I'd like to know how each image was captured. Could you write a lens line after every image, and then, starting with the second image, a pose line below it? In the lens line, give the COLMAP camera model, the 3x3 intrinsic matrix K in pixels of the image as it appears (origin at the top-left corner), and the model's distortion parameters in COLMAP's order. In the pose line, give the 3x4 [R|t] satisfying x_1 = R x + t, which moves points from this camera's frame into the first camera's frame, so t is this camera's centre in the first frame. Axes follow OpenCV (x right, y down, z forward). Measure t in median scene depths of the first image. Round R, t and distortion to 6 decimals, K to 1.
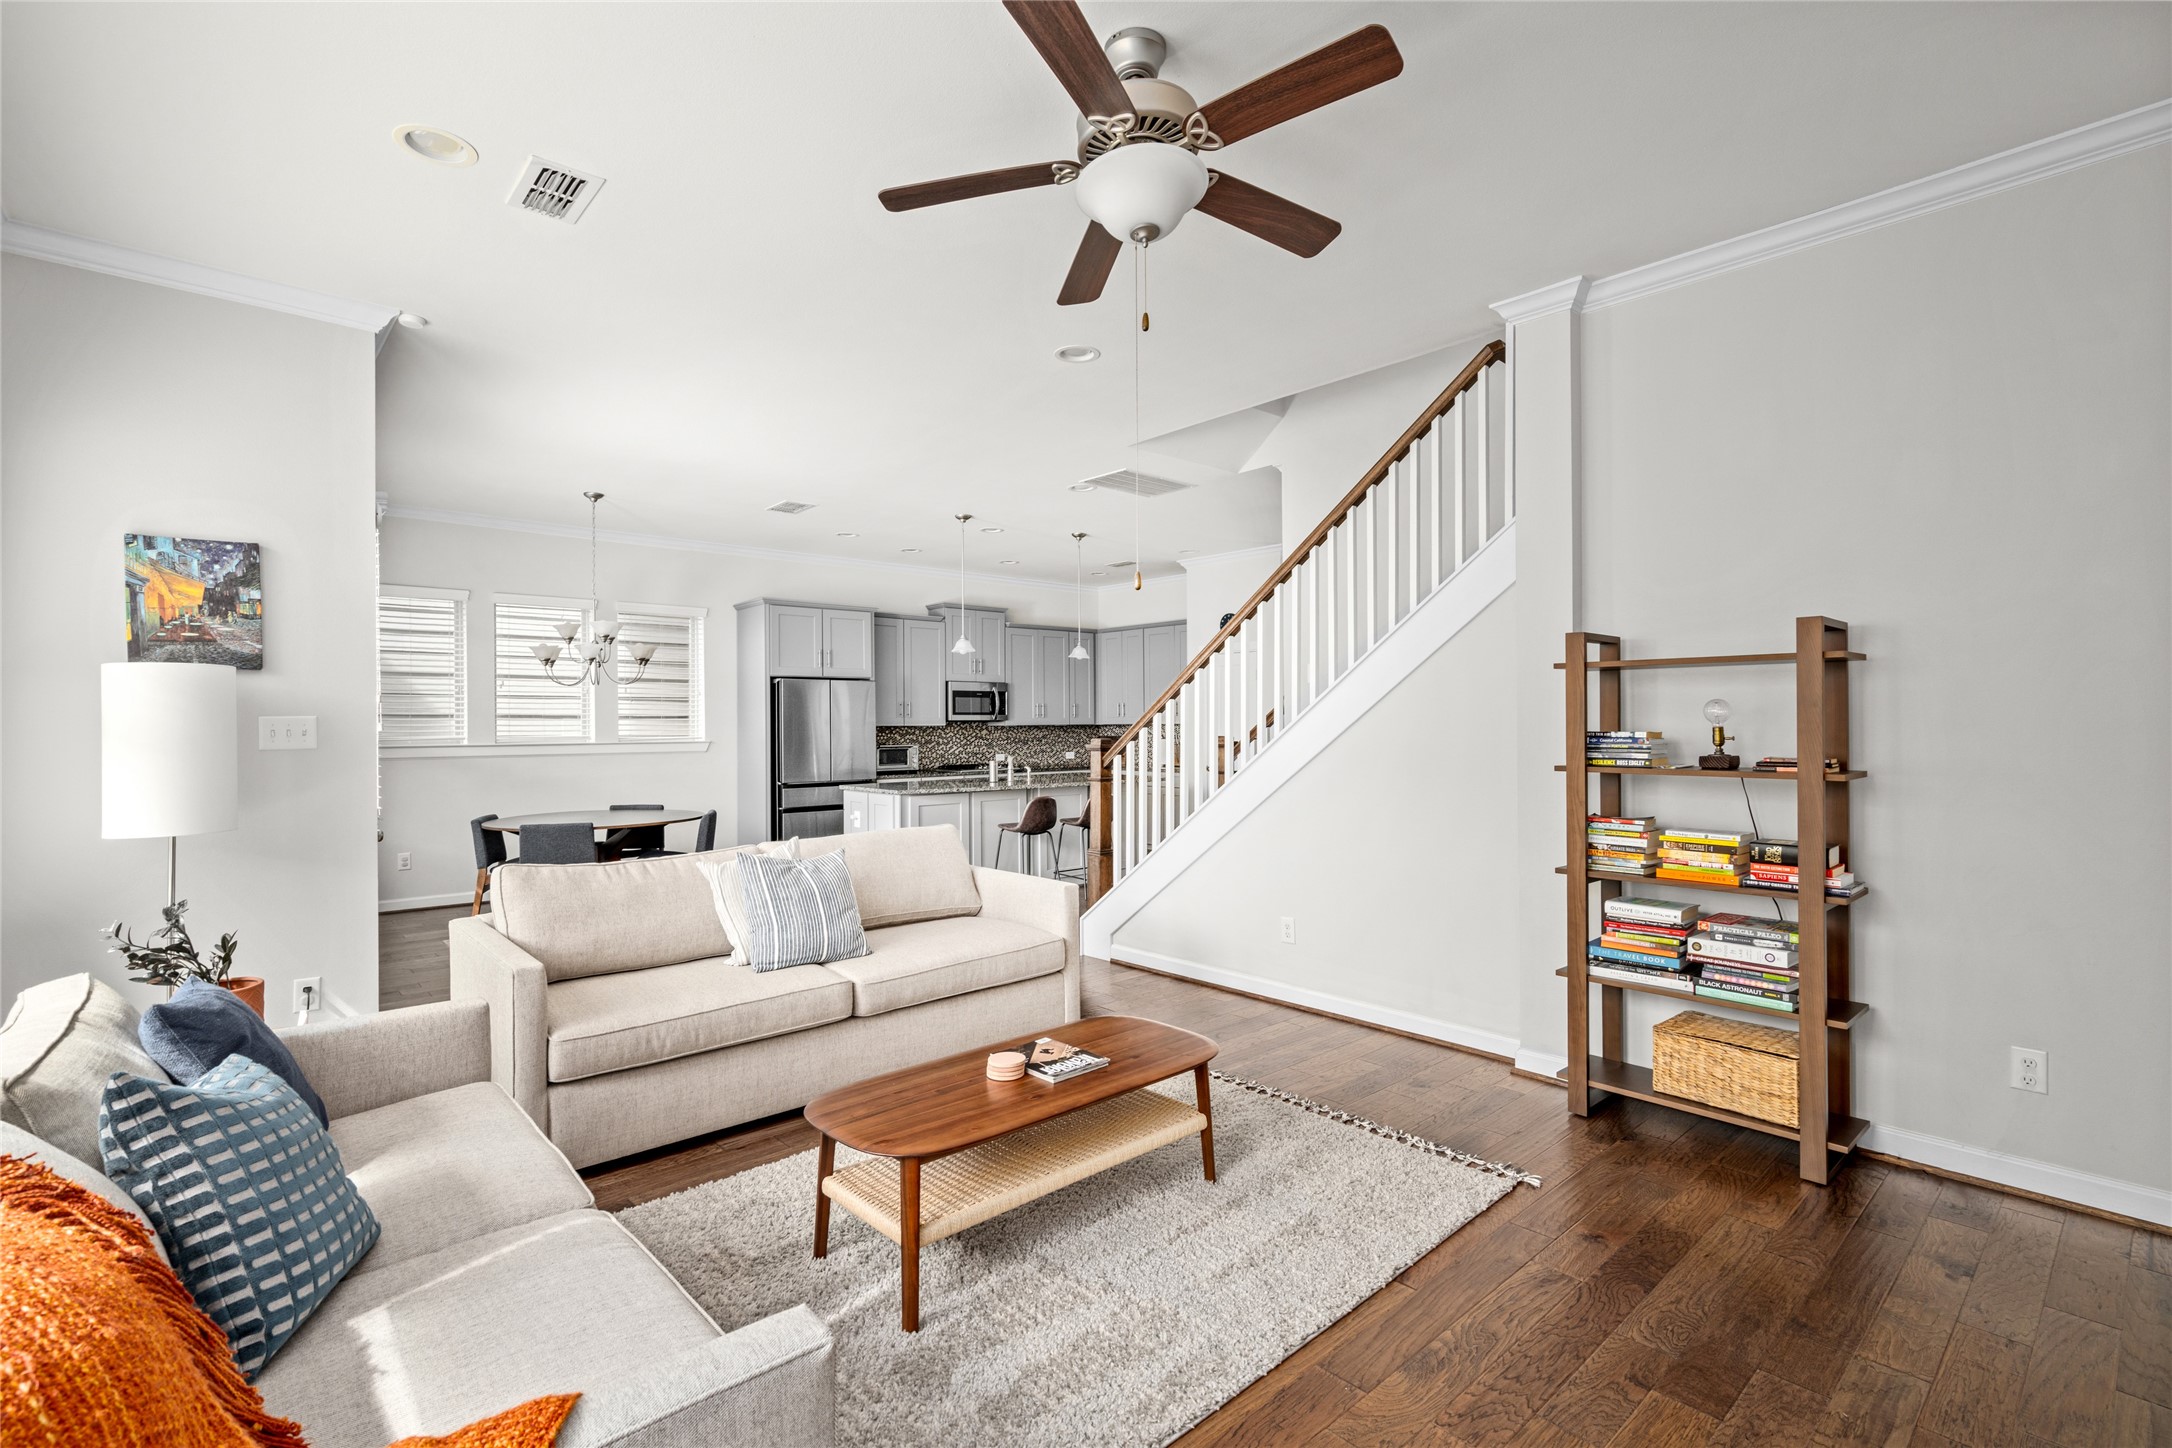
lens RADIAL K [[992.2, 0, 1086.0], [0, 992.2, 724.0], [0, 0, 1]] dist [-0.000086, -0.000327]
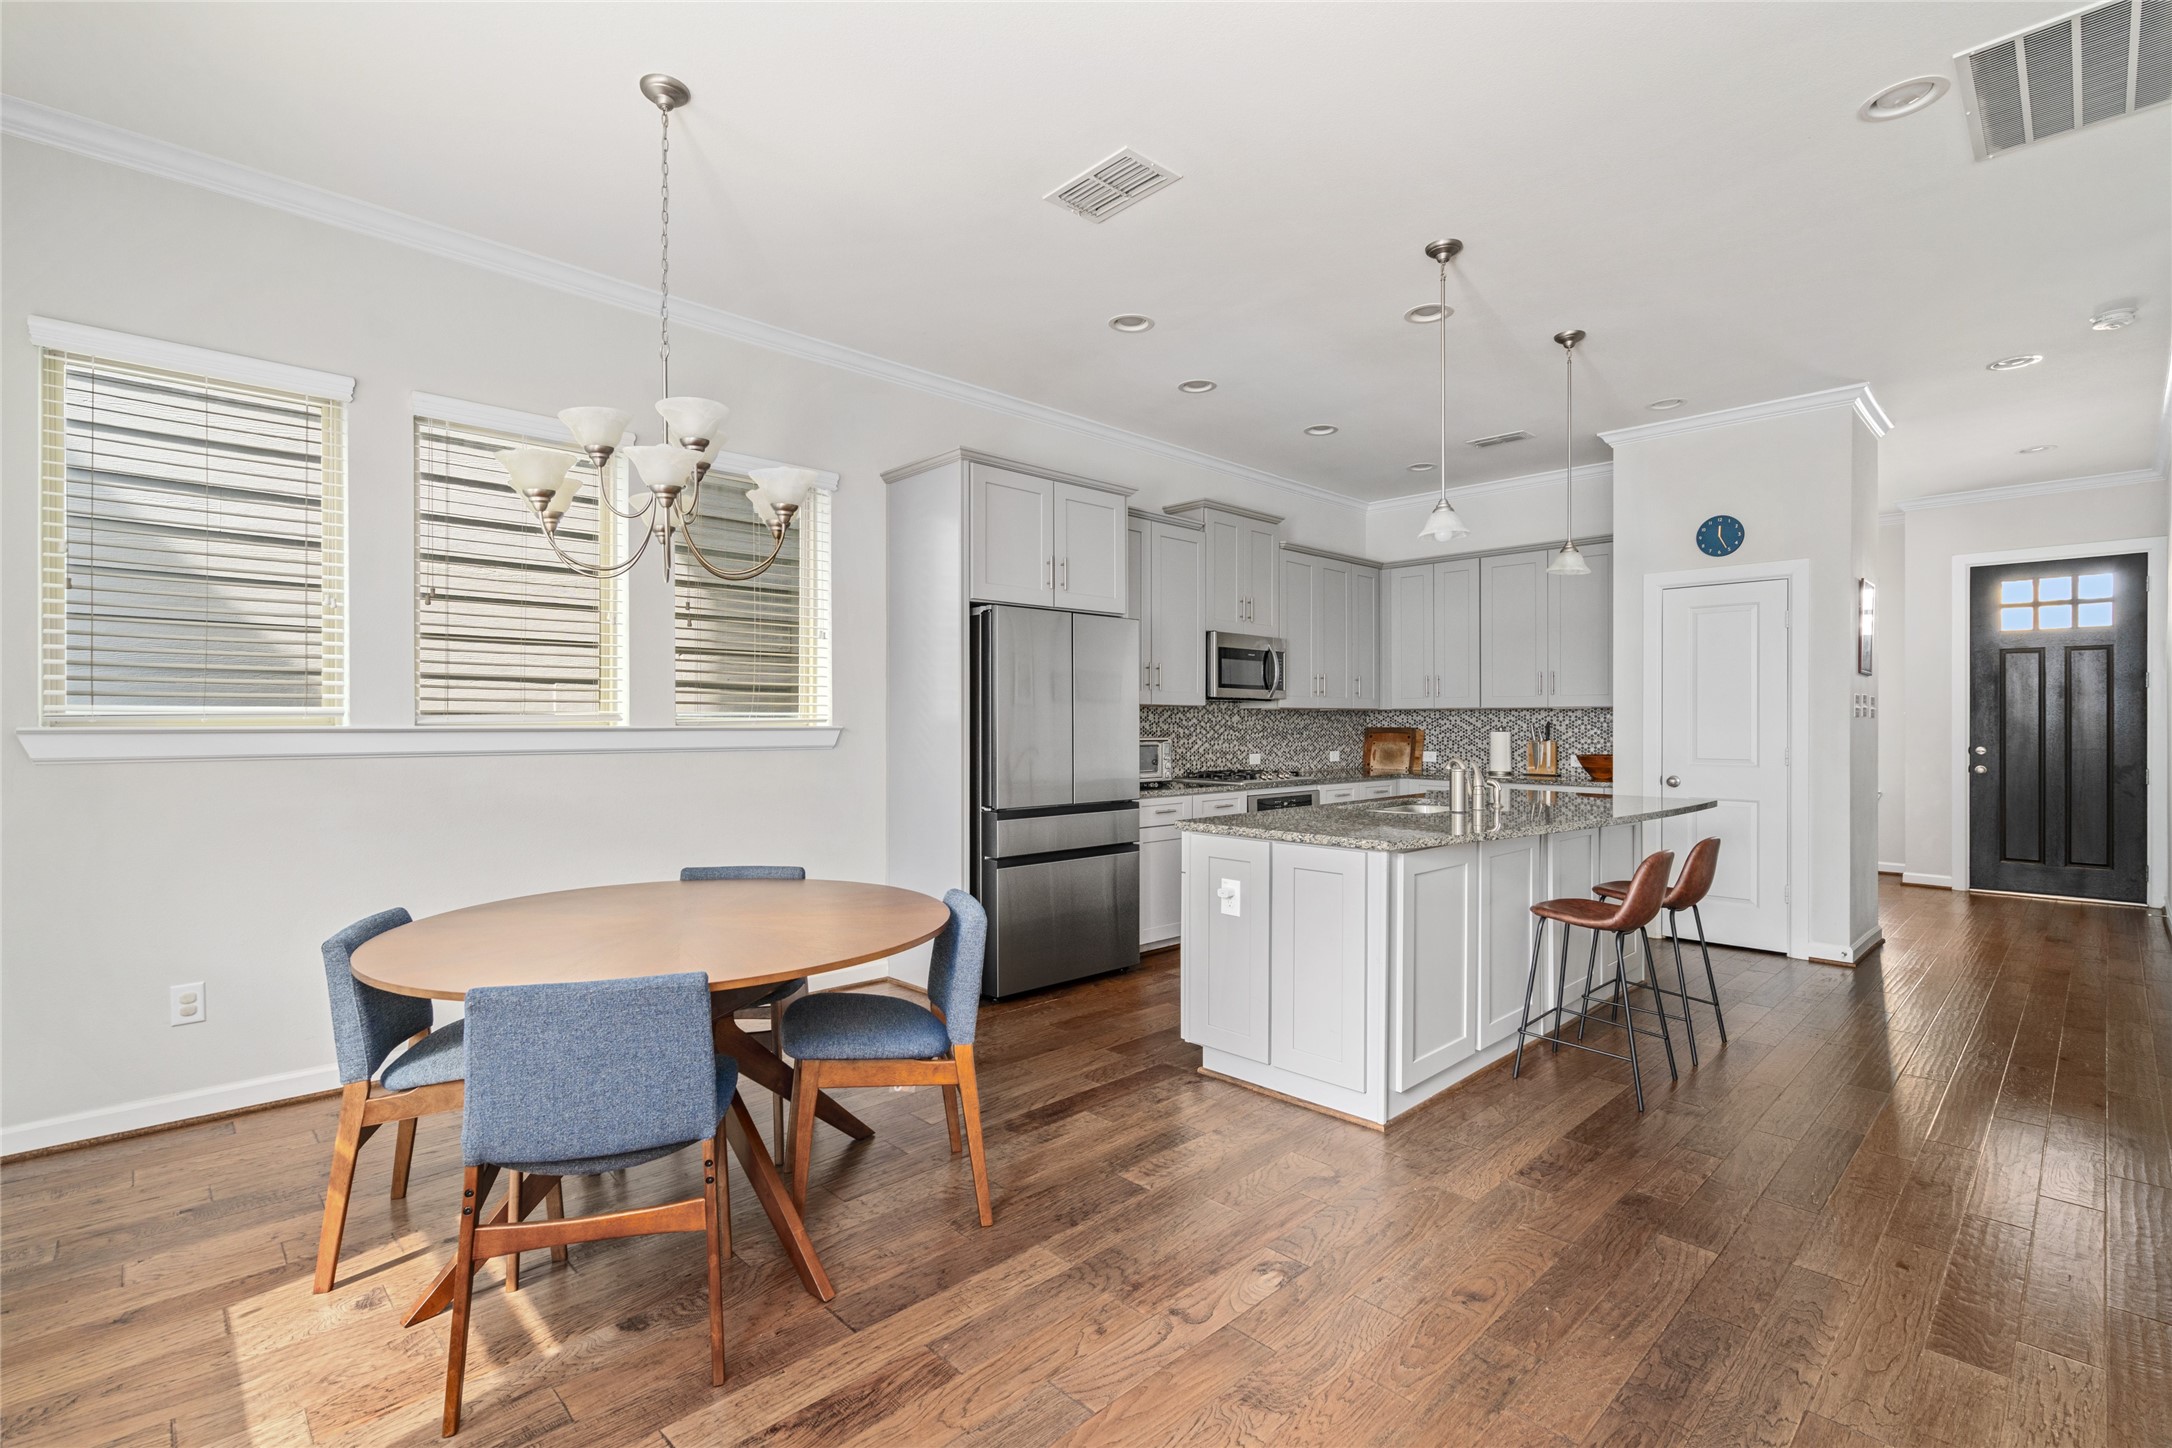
lens RADIAL K [[992.2, 0, 1086.0], [0, 992.2, 724.0], [0, 0, 1]] dist [-0.000086, -0.000327]
pose [[0.999173, 0.009653, 0.039497, -0.280841], [-0.009759, 0.999949, 0.002497, 0.014123], [-0.039471, -0.002880, 0.999217, 0.489285]]
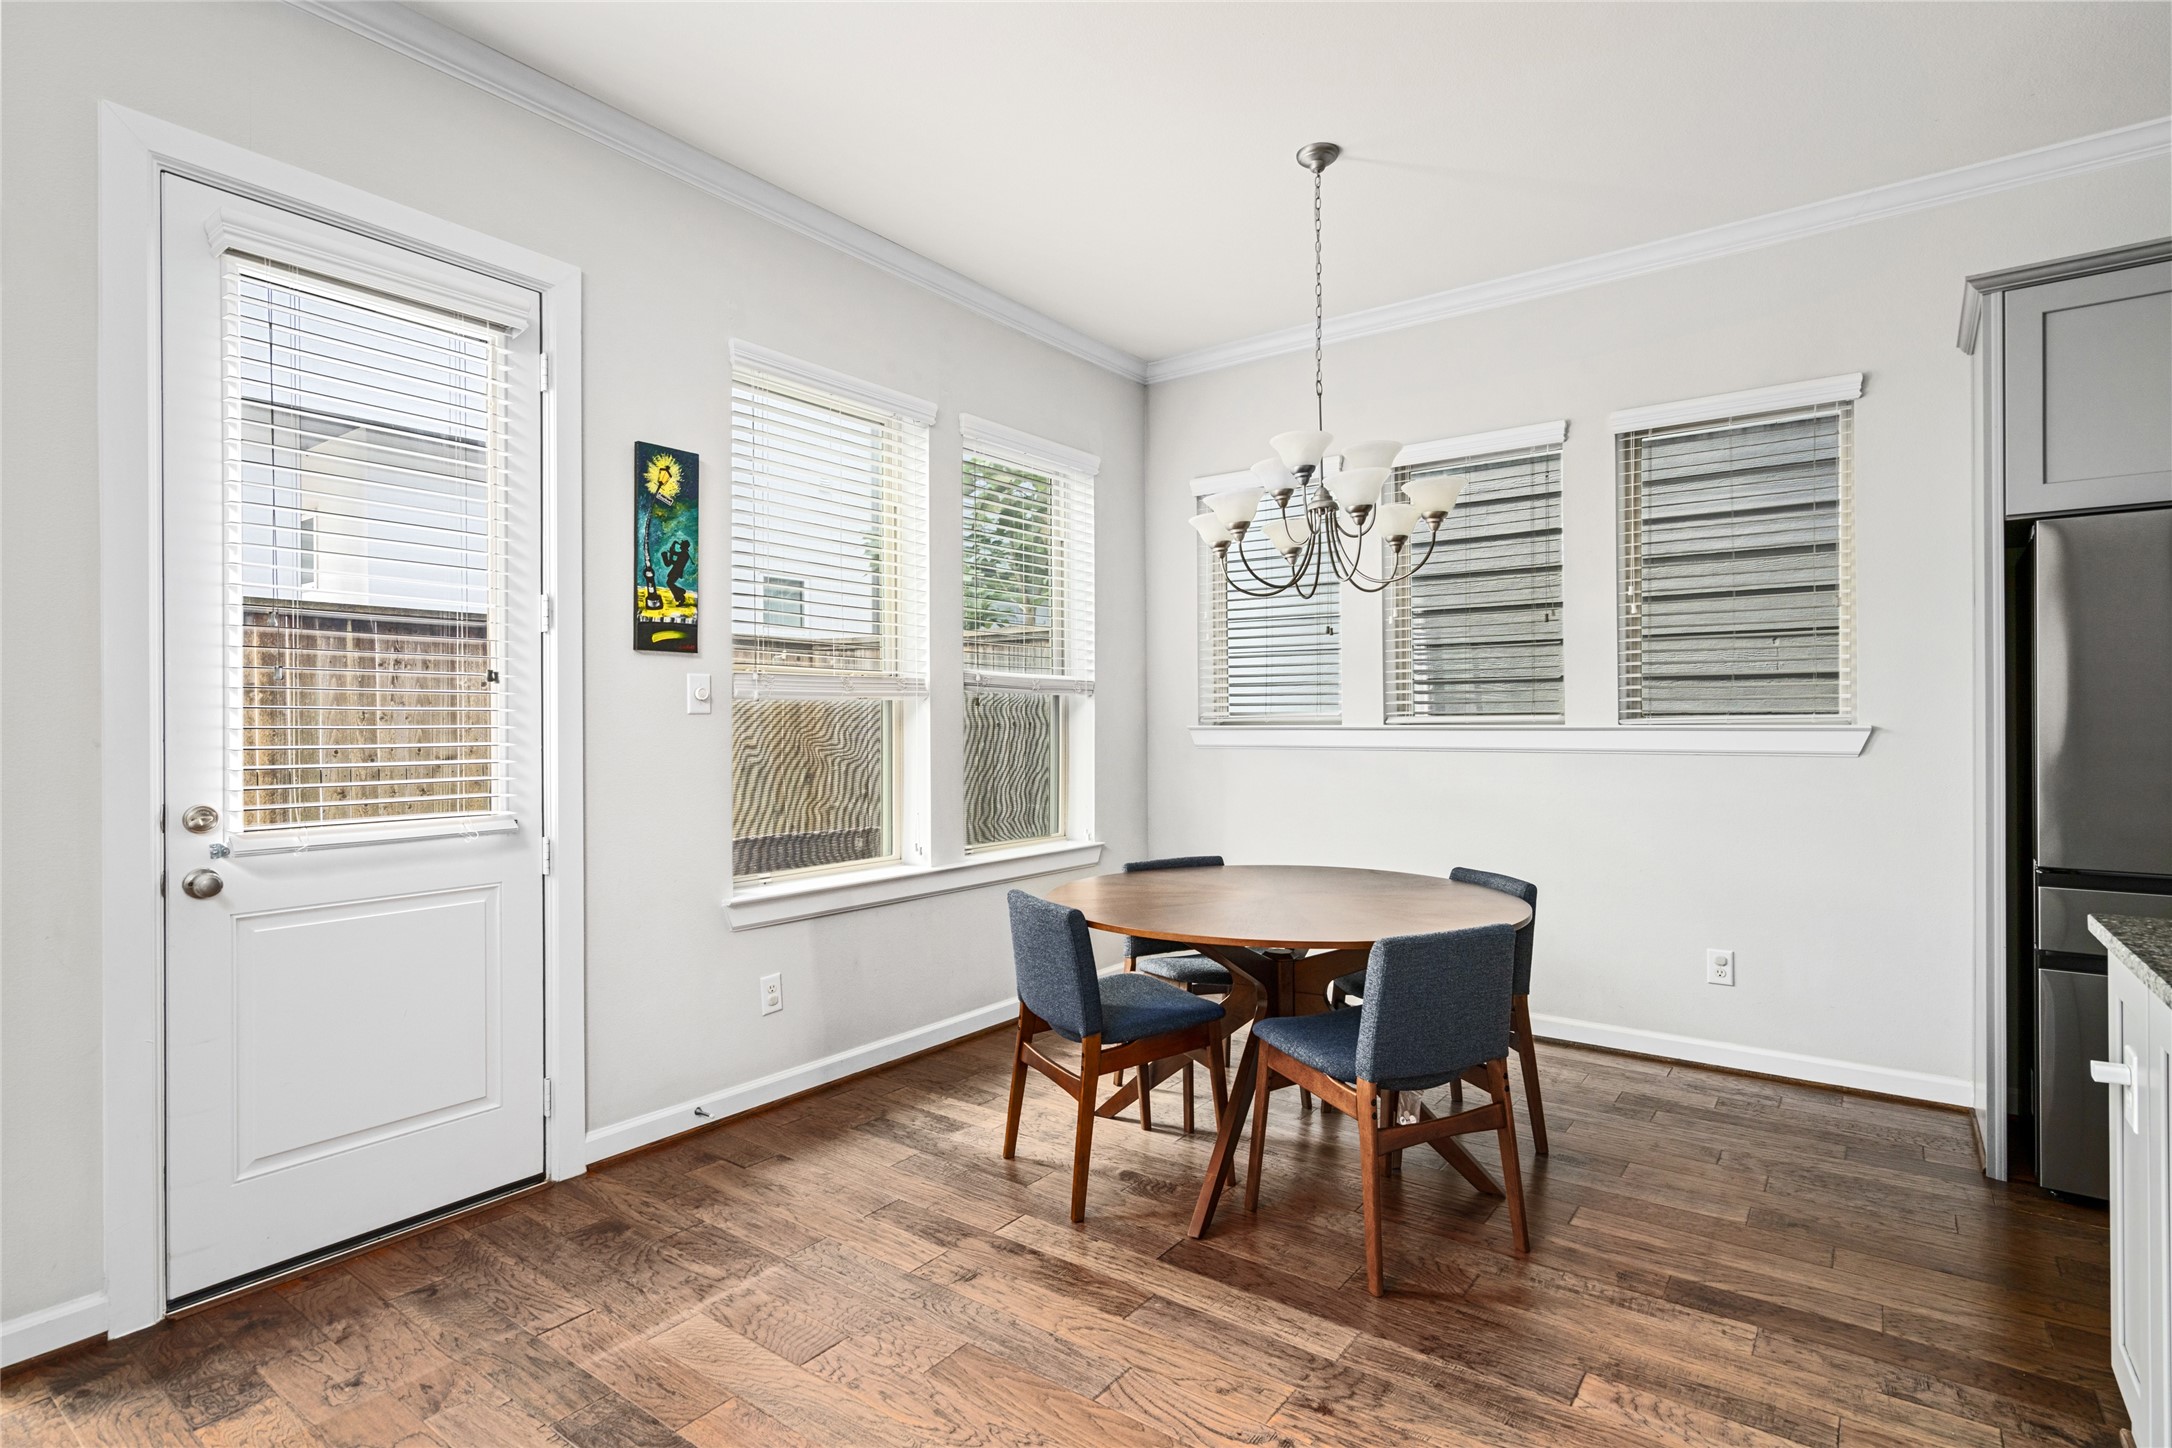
lens RADIAL K [[1080.3, 0, 1079.9], [0, 1080.3, 729.8], [0, 0, 1]] dist [-0.000691, -0.000383]
pose [[0.189986, 0.013541, -0.981693, -0.037975], [0.003171, 0.999891, 0.014406, 0.012586], [0.981782, -0.005850, 0.189922, 0.655821]]
